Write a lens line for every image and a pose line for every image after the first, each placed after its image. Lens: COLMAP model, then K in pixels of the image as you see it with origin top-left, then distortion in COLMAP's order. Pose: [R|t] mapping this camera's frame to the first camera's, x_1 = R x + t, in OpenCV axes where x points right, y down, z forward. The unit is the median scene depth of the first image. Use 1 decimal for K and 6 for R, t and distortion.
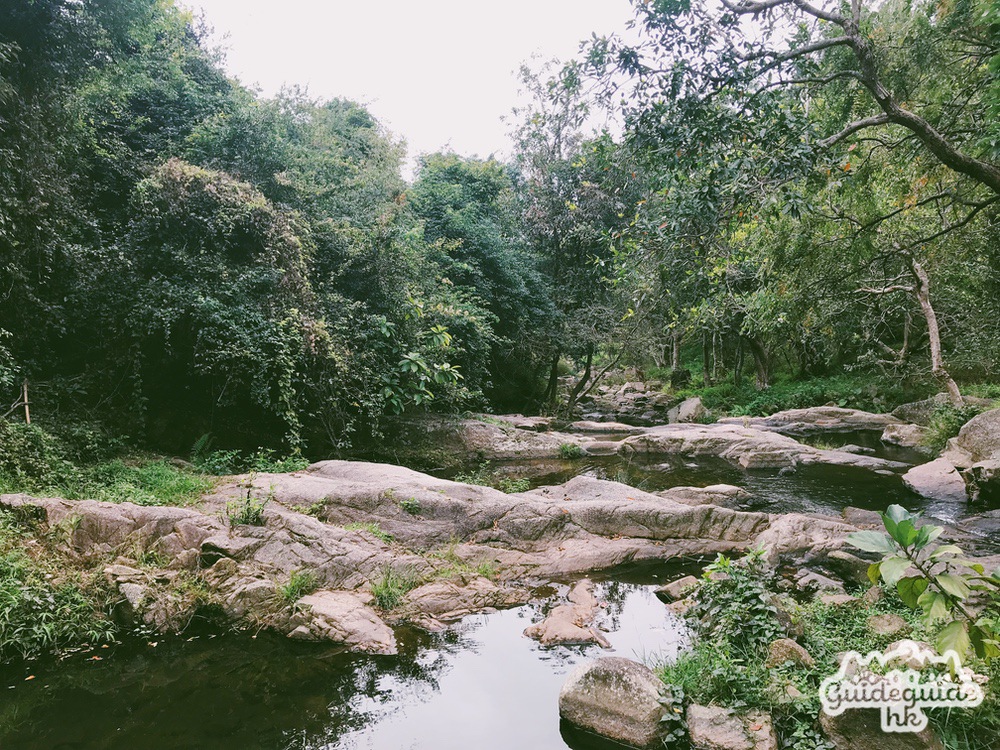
lens RADIAL K [[819.3, 0, 498.7], [0, 819.3, 378.9], [0, 0, 1]] dist [-0.005188, -0.007048]
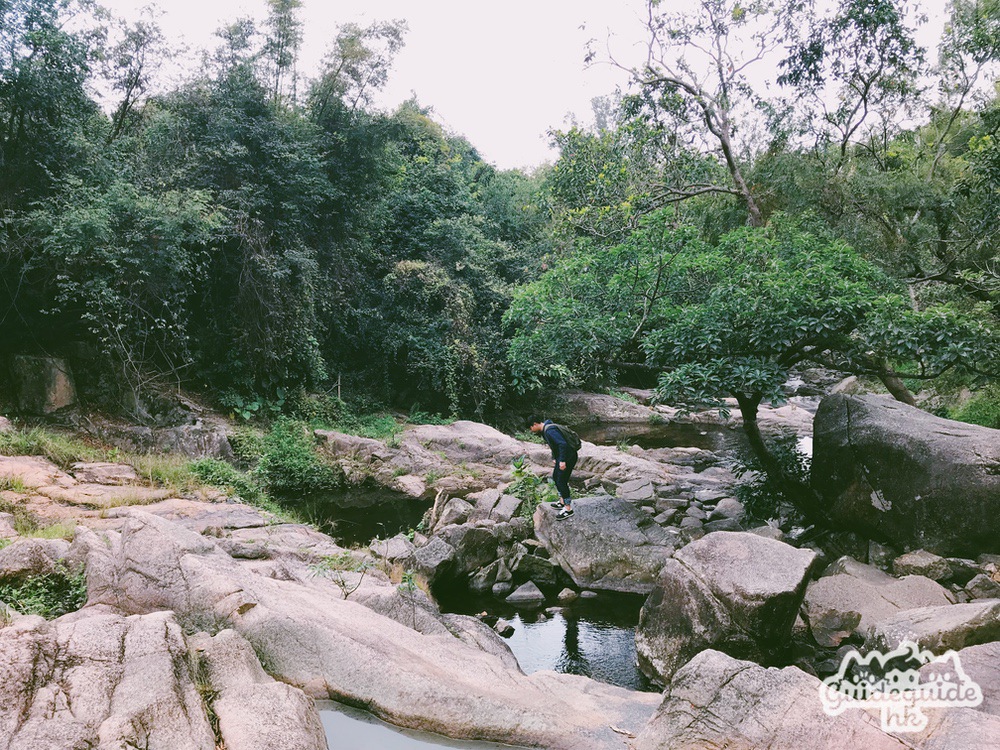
lens RADIAL K [[819.3, 0, 501.0], [0, 819.3, 373.3], [0, 0, 1]] dist [-0.005188, -0.007048]
pose [[0.908164, 0.035152, -0.417136, 0.676542], [-0.007366, 0.997656, 0.068036, -0.145683], [0.418550, -0.058715, 0.906294, -0.729578]]
